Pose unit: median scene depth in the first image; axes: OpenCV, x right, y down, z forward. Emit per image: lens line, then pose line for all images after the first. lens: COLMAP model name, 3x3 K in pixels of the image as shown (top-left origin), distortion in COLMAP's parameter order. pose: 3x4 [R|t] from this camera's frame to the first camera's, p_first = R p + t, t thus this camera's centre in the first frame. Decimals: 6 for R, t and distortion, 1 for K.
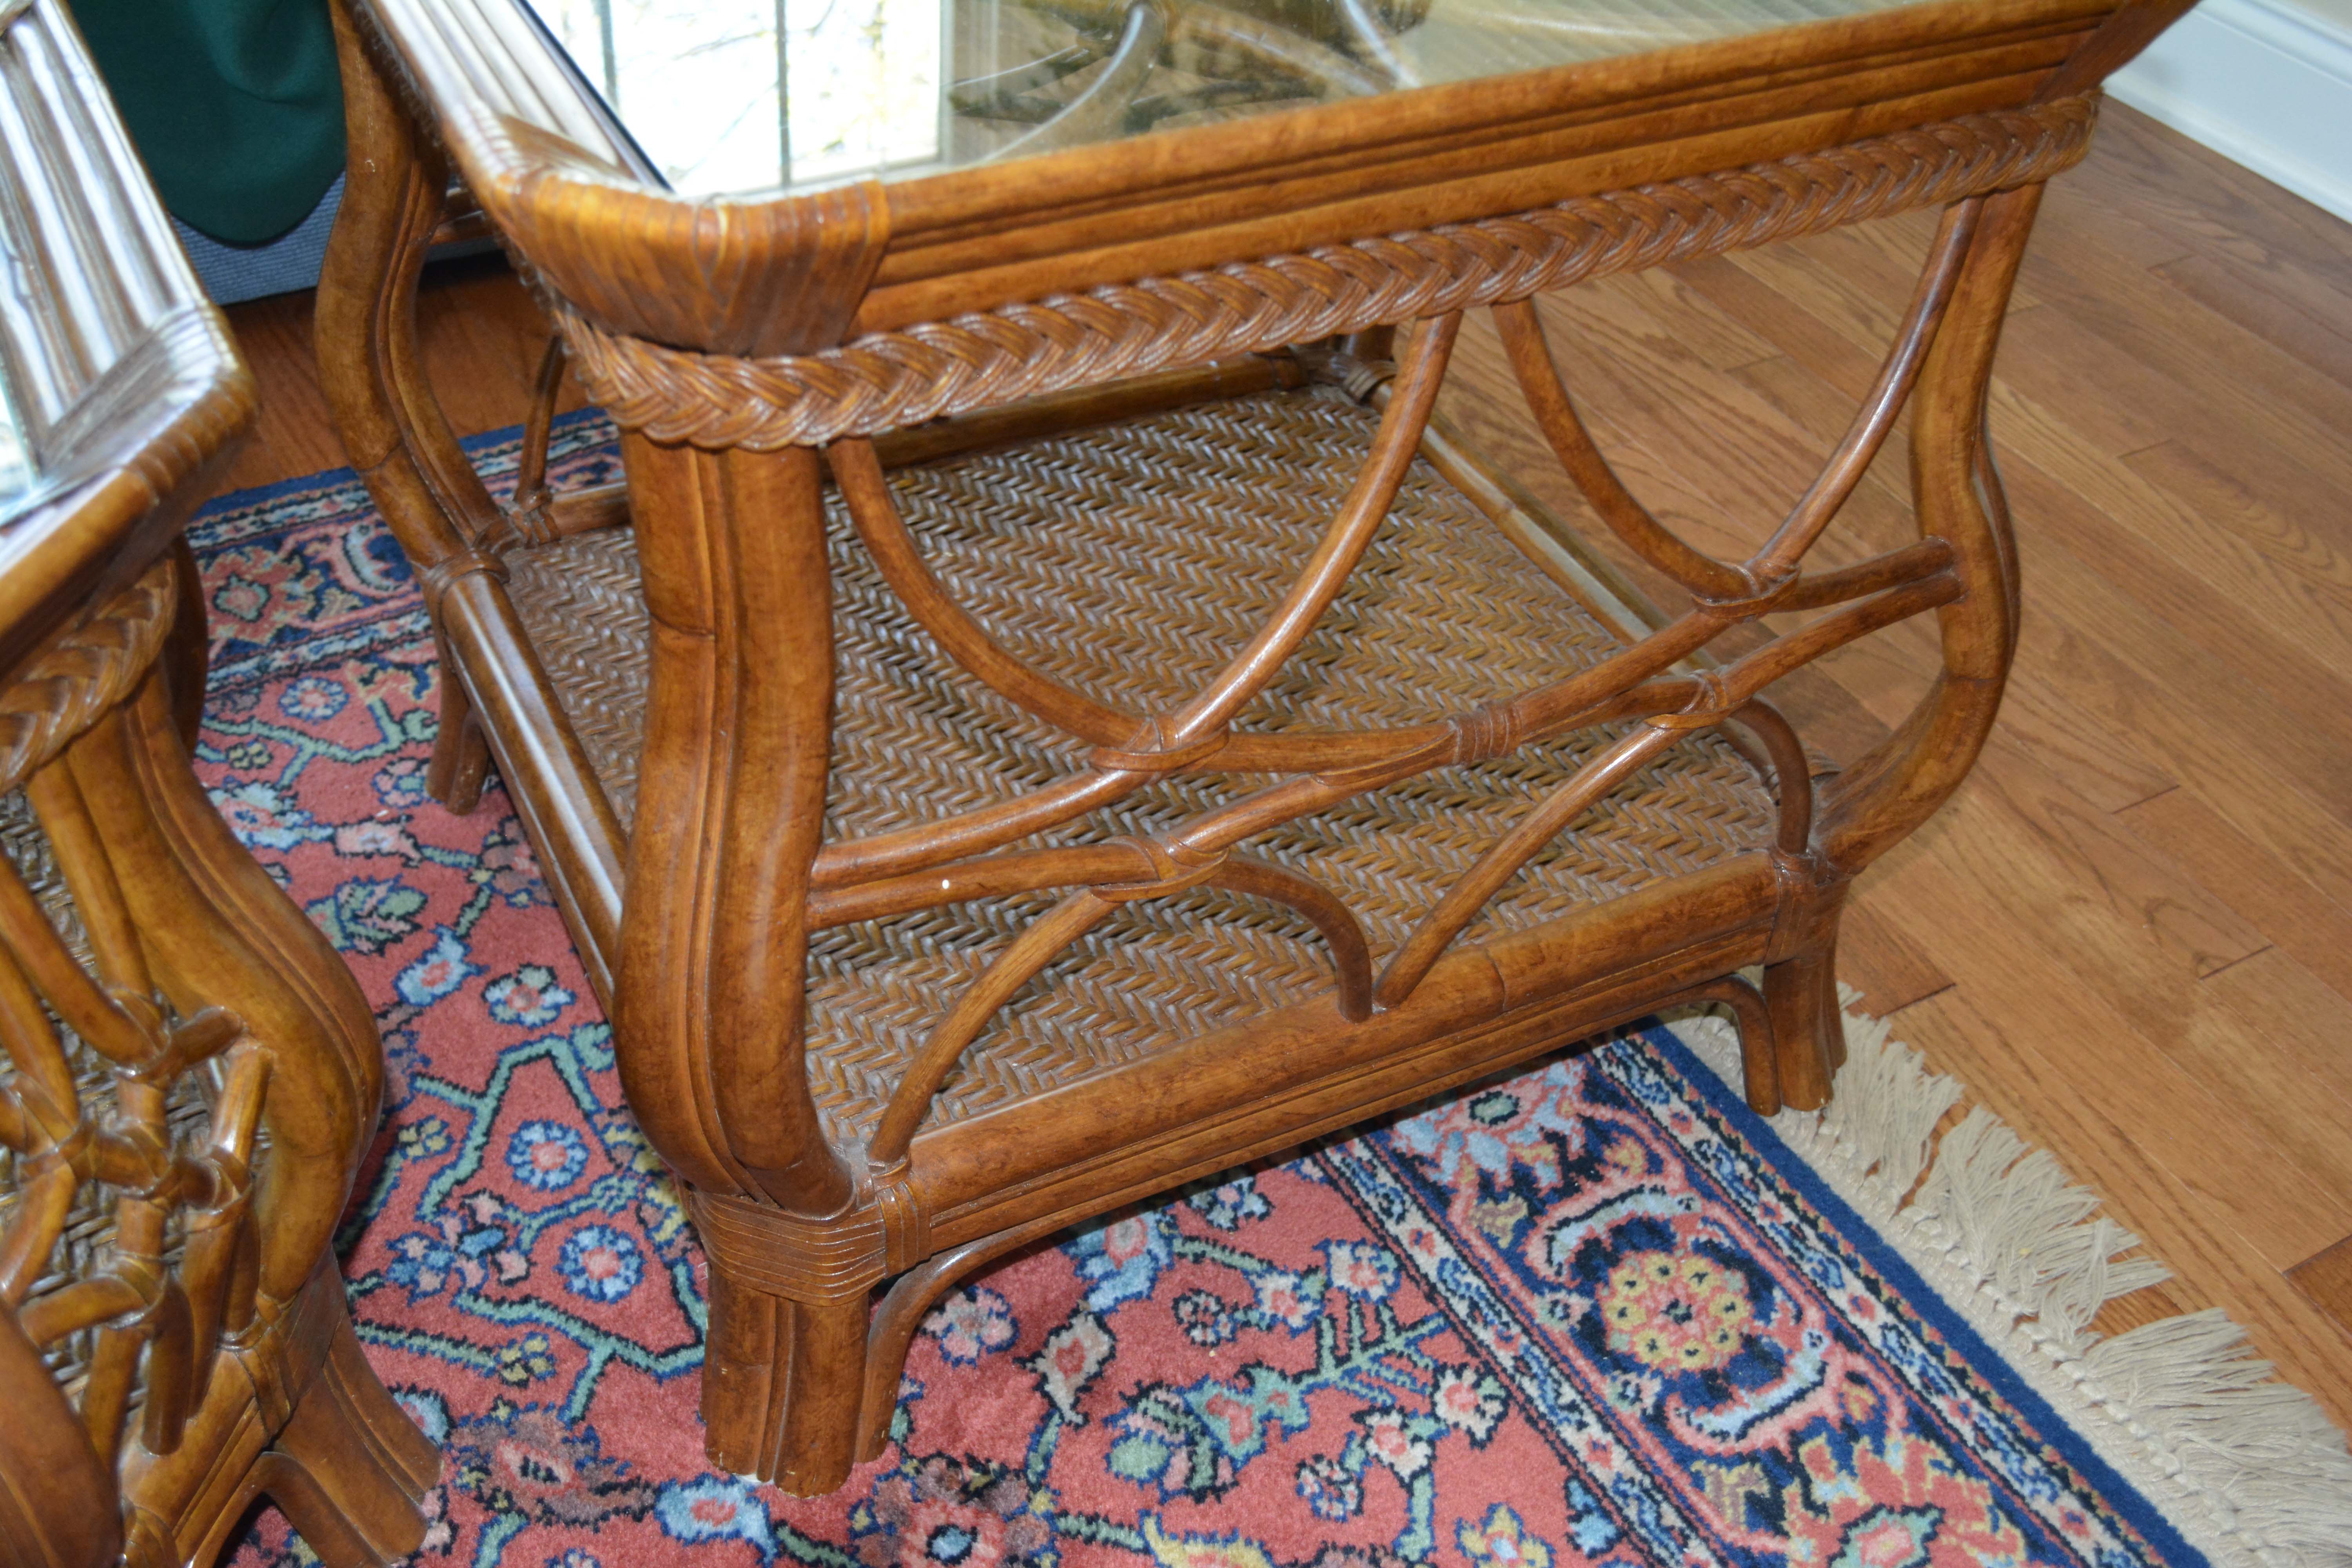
lens RADIAL K [[2470.8, 0, 1170.2], [0, 2470.8, 806.7], [0, 0, 1]] dist [-0.057524, 0.000000]
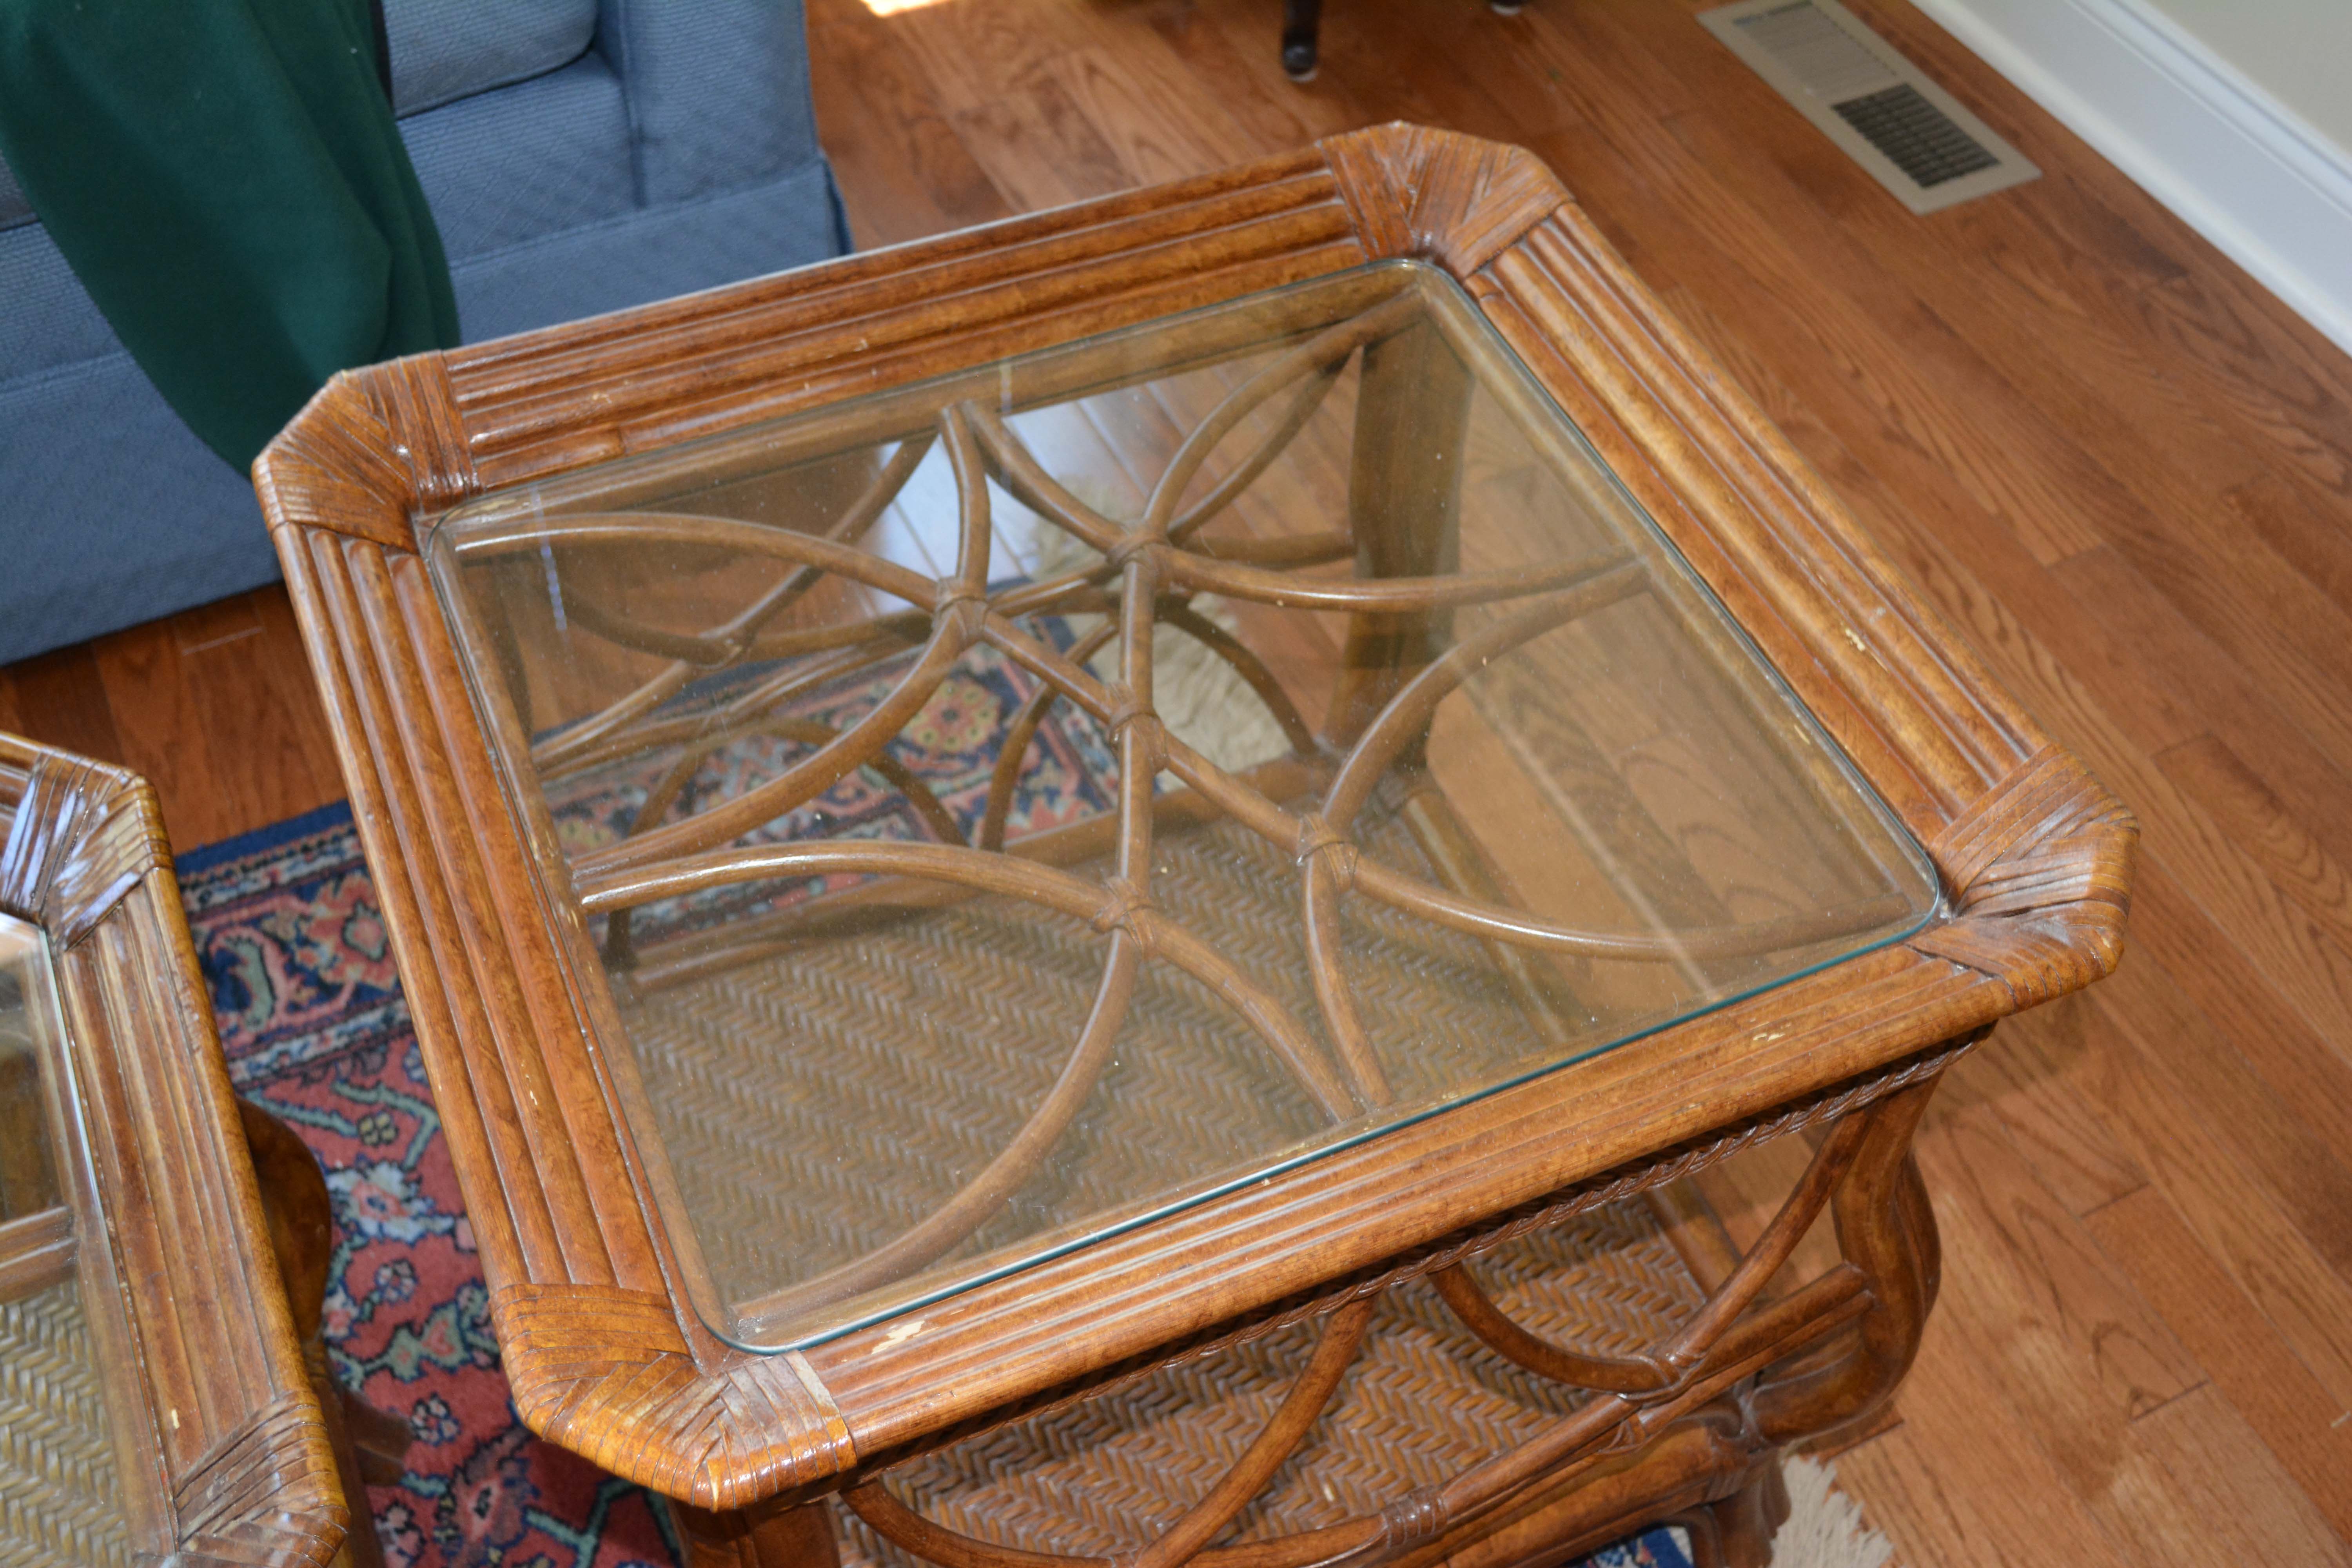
lens RADIAL K [[2470.8, 0, 1199.6], [0, 2470.8, 707.8], [0, 0, 1]] dist [-0.057524, 0.000000]
pose [[0.998008, 0.026523, -0.057233, 0.064300], [-0.016368, 0.985119, 0.171094, -0.463073], [0.060920, -0.169816, 0.983591, -0.048353]]
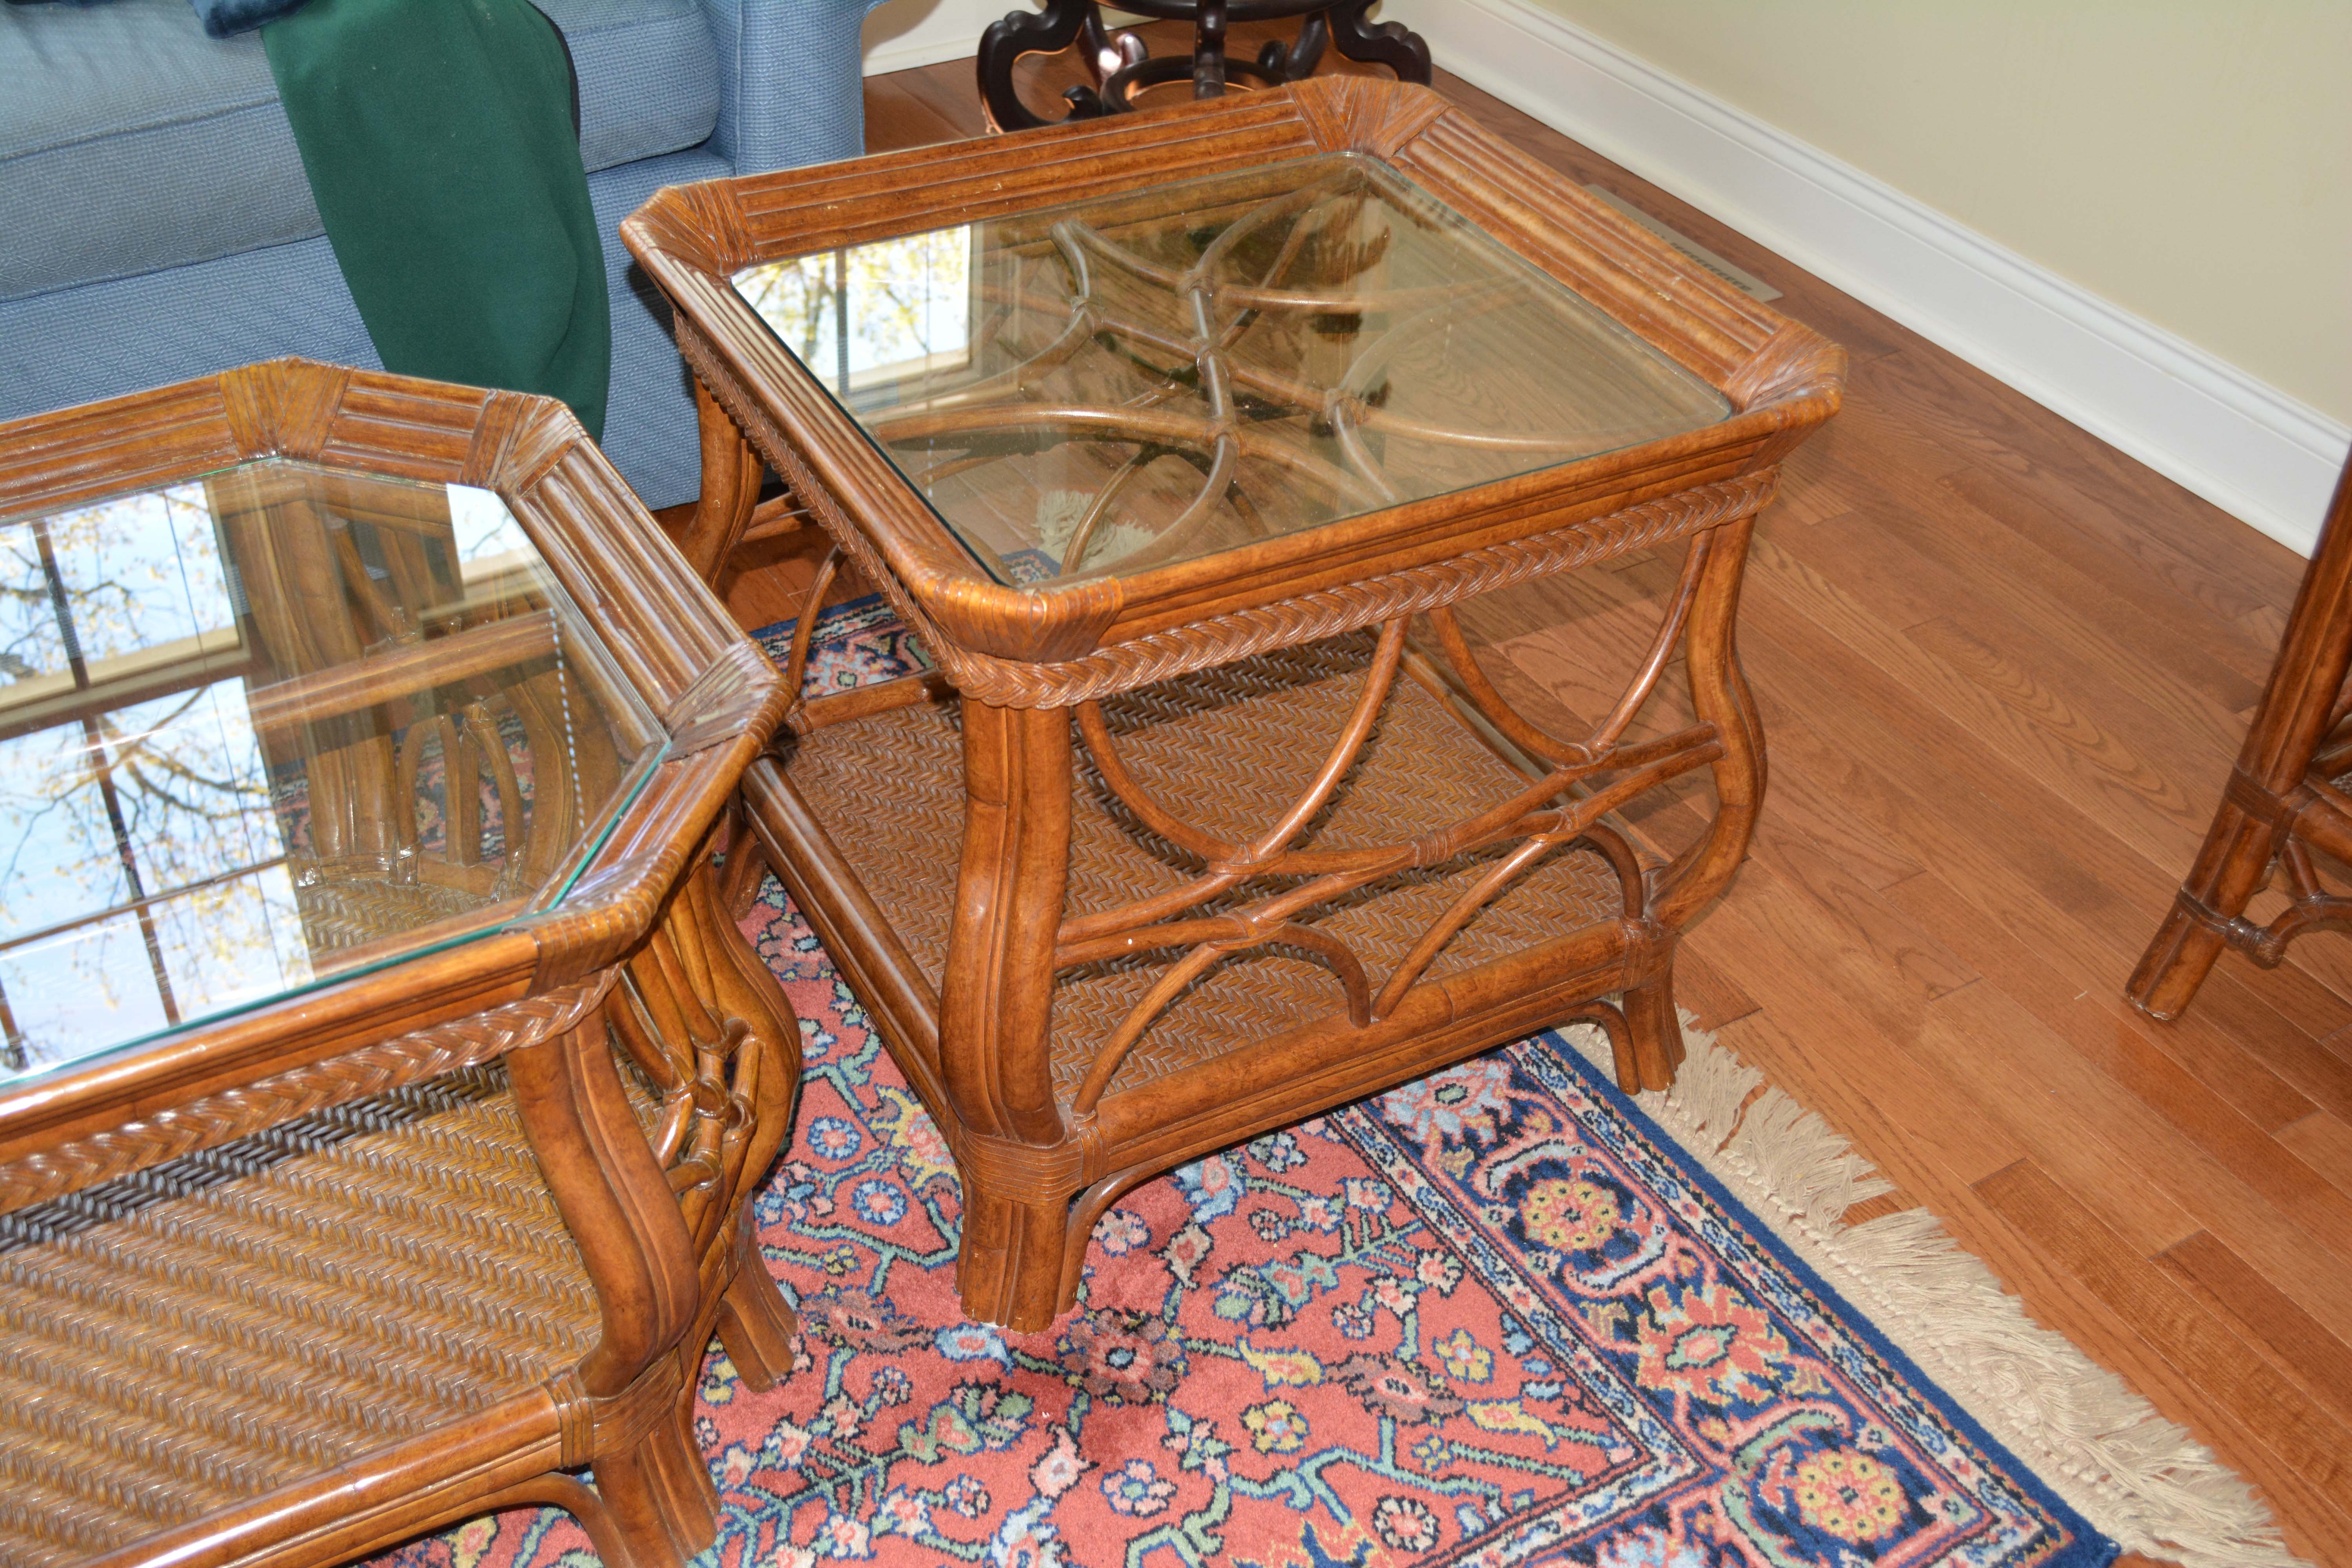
lens RADIAL K [[2729.7, 0, 1194.0], [0, 2729.7, 774.7], [0, 0, 1]] dist [-0.042380, 0.000000]
pose [[0.999275, -0.024579, 0.029087, -0.070982], [0.026204, 0.998037, -0.056874, 0.017699], [-0.027632, 0.057595, 0.997958, -0.686223]]
